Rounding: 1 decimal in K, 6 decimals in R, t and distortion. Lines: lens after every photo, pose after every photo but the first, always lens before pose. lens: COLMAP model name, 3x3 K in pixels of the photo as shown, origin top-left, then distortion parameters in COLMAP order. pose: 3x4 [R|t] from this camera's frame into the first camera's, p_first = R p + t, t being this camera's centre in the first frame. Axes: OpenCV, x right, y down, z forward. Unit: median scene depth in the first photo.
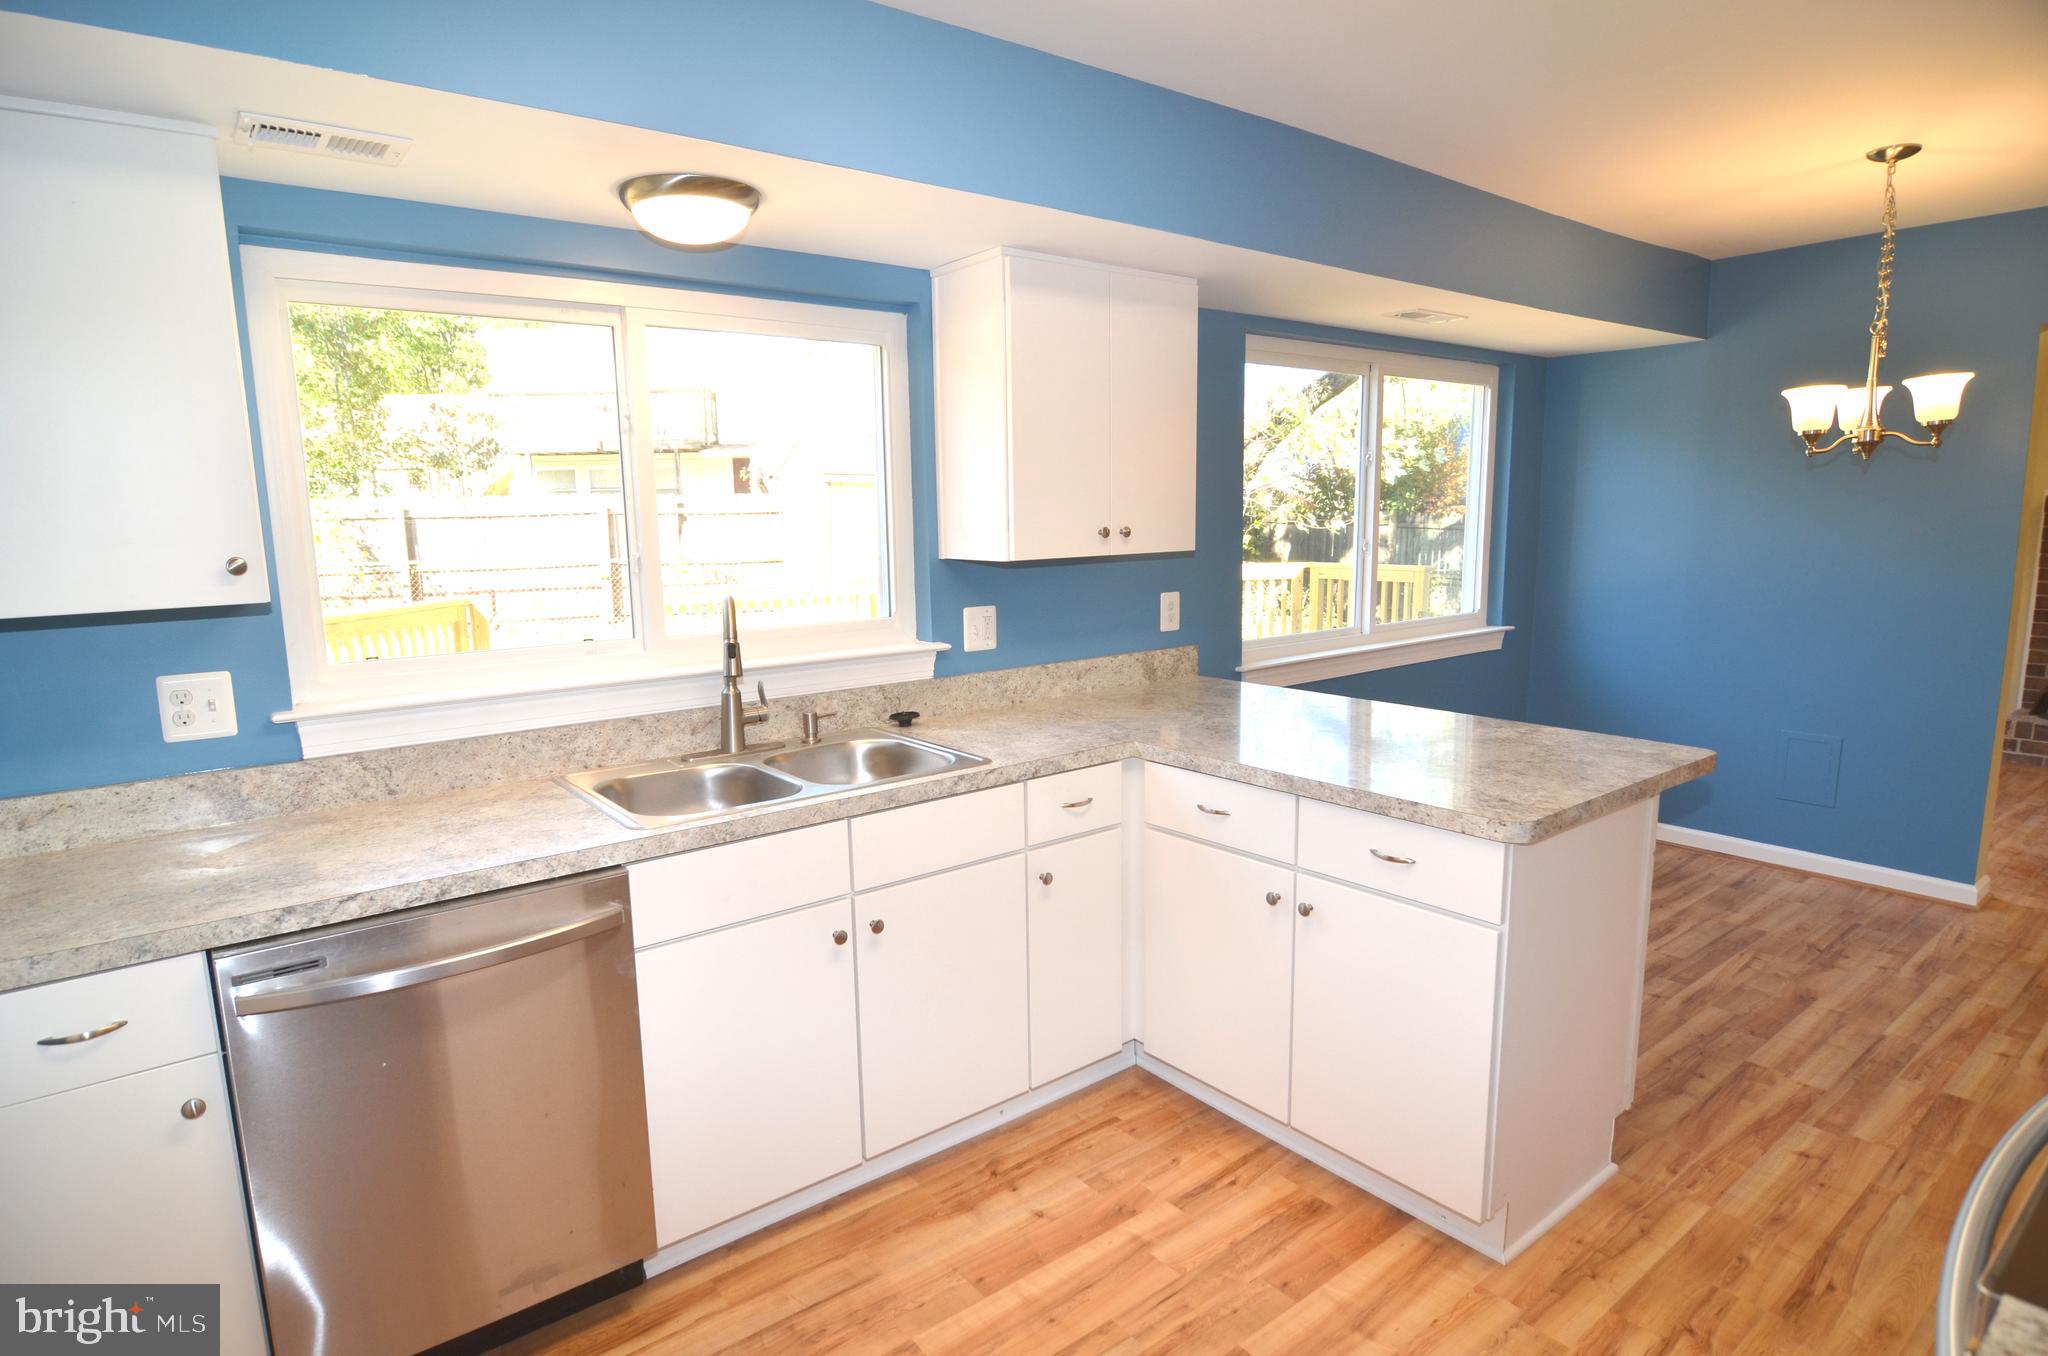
lens RADIAL K [[1097.6, 0, 1005.1], [0, 1097.6, 686.2], [0, 0, 1]] dist [-0.001112, -0.008905]
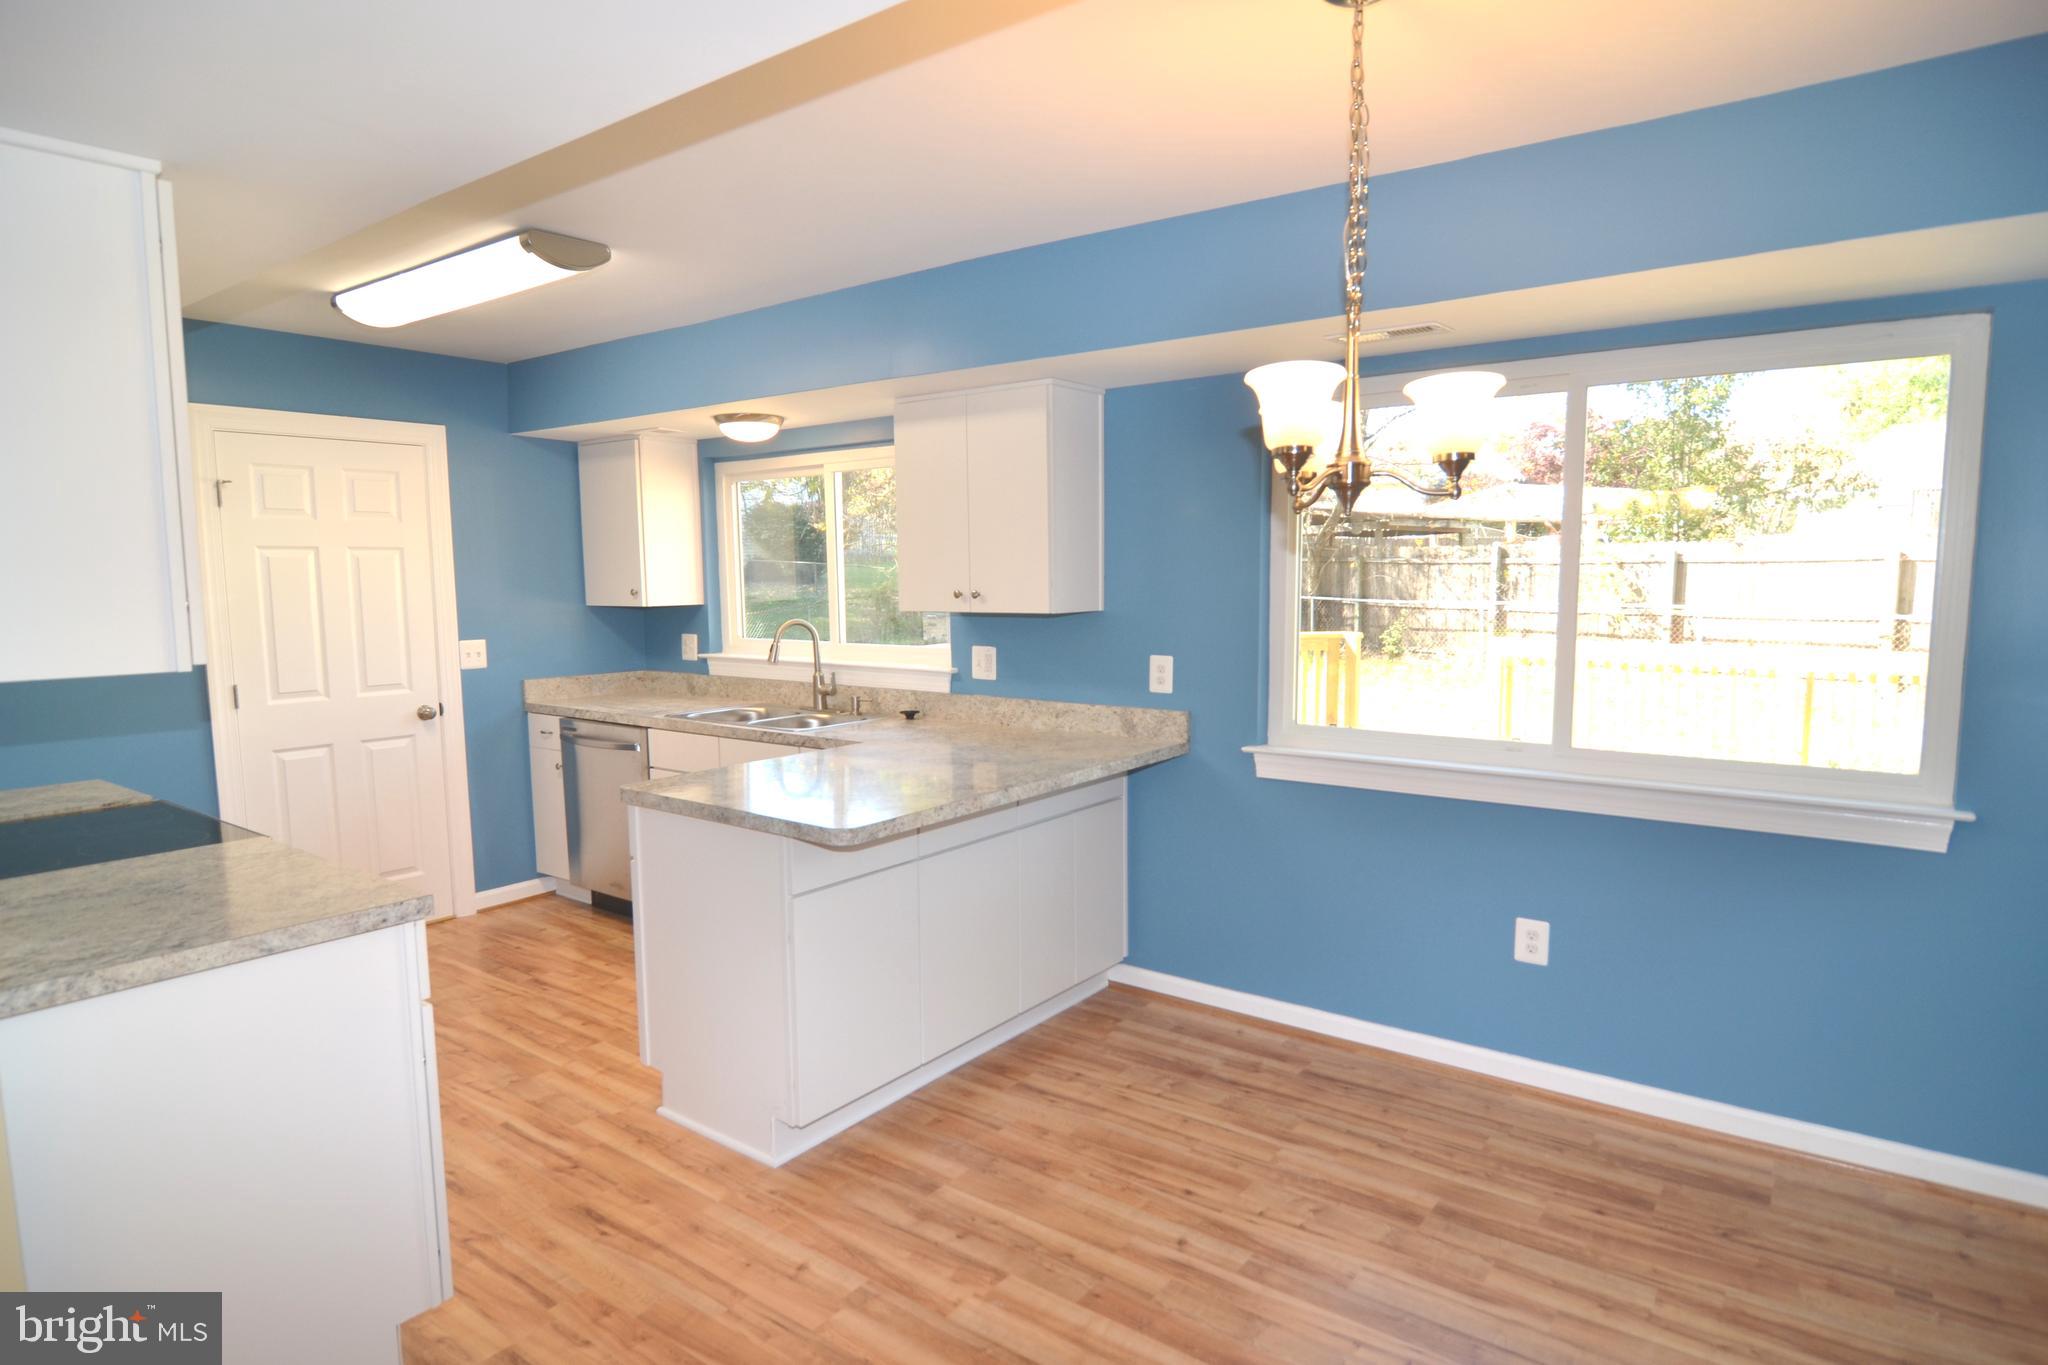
lens RADIAL K [[1097.6, 0, 1005.1], [0, 1097.6, 690.7], [0, 0, 1]] dist [-0.001112, -0.008905]
pose [[0.266100, 0.119957, -0.956452, 1.317322], [-0.148573, 0.985474, 0.082262, -0.138346], [0.952427, 0.120214, 0.280057, 0.677769]]
